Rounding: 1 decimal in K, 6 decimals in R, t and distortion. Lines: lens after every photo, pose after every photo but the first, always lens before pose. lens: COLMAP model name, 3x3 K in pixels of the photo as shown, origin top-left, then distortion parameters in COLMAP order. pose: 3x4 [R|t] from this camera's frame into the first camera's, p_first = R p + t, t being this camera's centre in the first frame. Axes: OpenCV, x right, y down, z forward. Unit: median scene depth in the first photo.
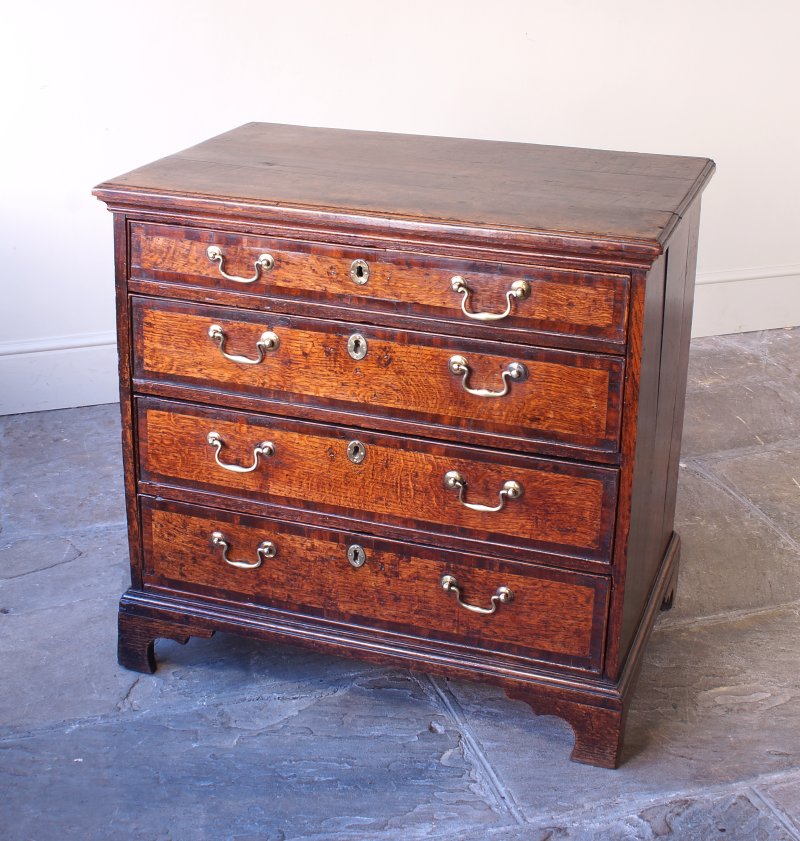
lens RADIAL K [[1475.1, 0, 401.3], [0, 1475.1, 360.4], [0, 0, 1]] dist [-0.098932, 0.022677]
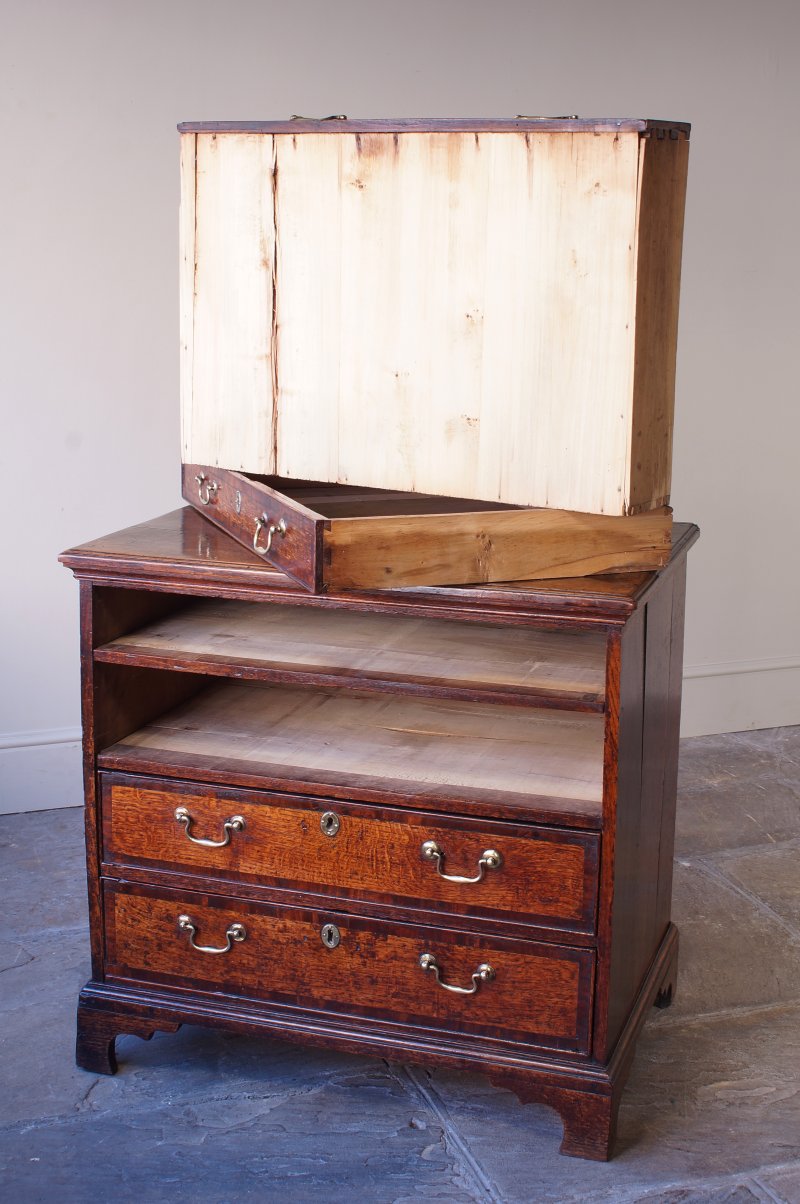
lens RADIAL K [[1765.9, 0, 400.0], [0, 1765.9, 602.0], [0, 0, 1]] dist [-0.056113, -0.045593]
pose [[0.999929, -0.009096, 0.007701, 0.007565], [0.009963, 0.992573, -0.121240, 0.057131], [-0.006541, 0.121308, 0.992593, -0.160253]]
